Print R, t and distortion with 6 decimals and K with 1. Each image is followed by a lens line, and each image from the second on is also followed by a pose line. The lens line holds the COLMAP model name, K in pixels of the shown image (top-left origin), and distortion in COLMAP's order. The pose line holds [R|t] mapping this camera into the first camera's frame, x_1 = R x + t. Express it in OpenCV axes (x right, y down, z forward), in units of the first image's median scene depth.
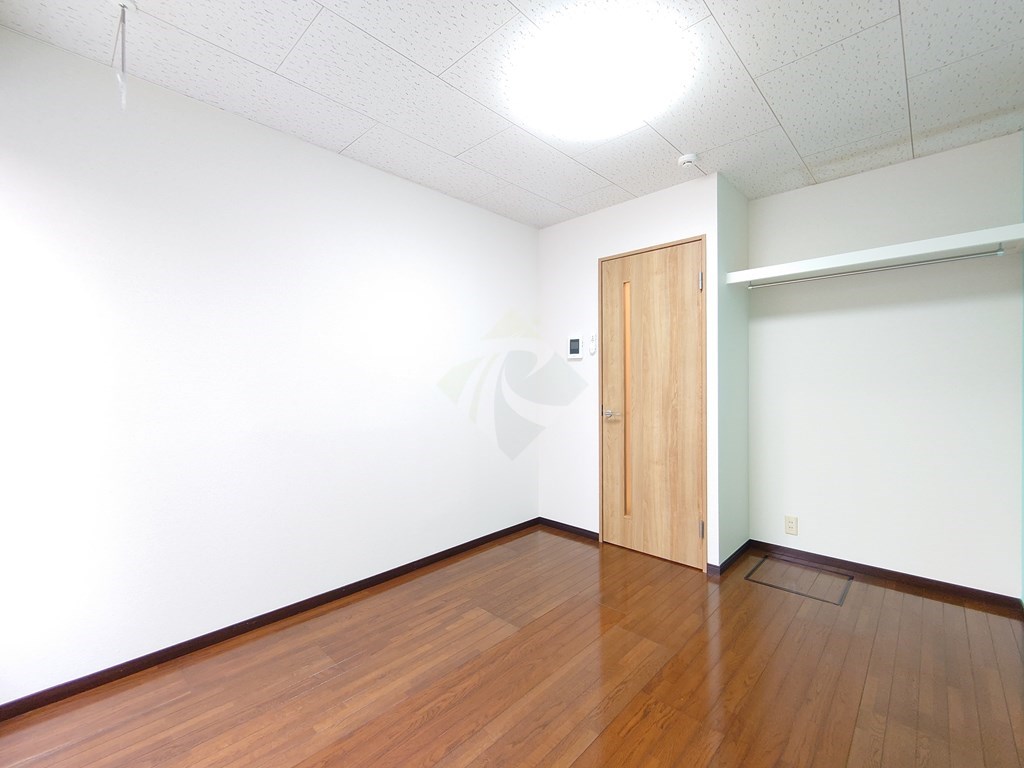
lens RADIAL K [[440.8, 0, 511.6], [0, 440.8, 384.7], [0, 0, 1]] dist [-0.002675, 0.000860]
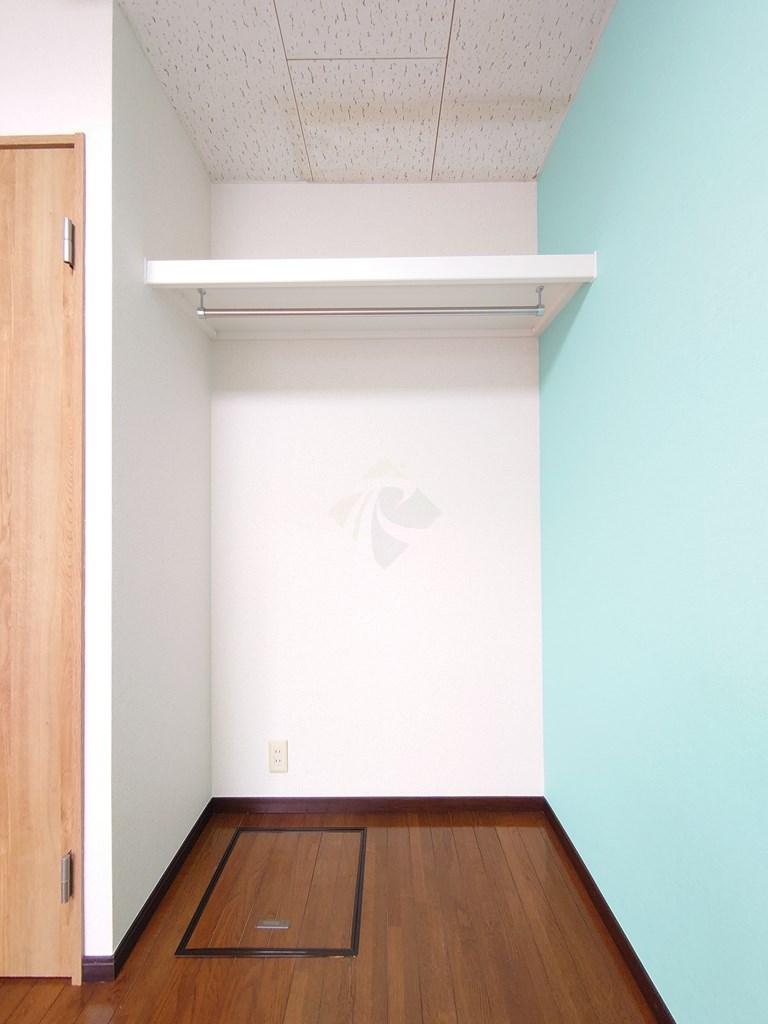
lens RADIAL K [[440.8, 0, 385.2], [0, 440.8, 520.0], [0, 0, 1]] dist [-0.002675, 0.000860]
pose [[0.724739, 0.008813, 0.688967, 0.355857], [0.007830, 0.999748, -0.021025, 0.024283], [-0.688979, 0.020632, 0.724488, 0.508157]]
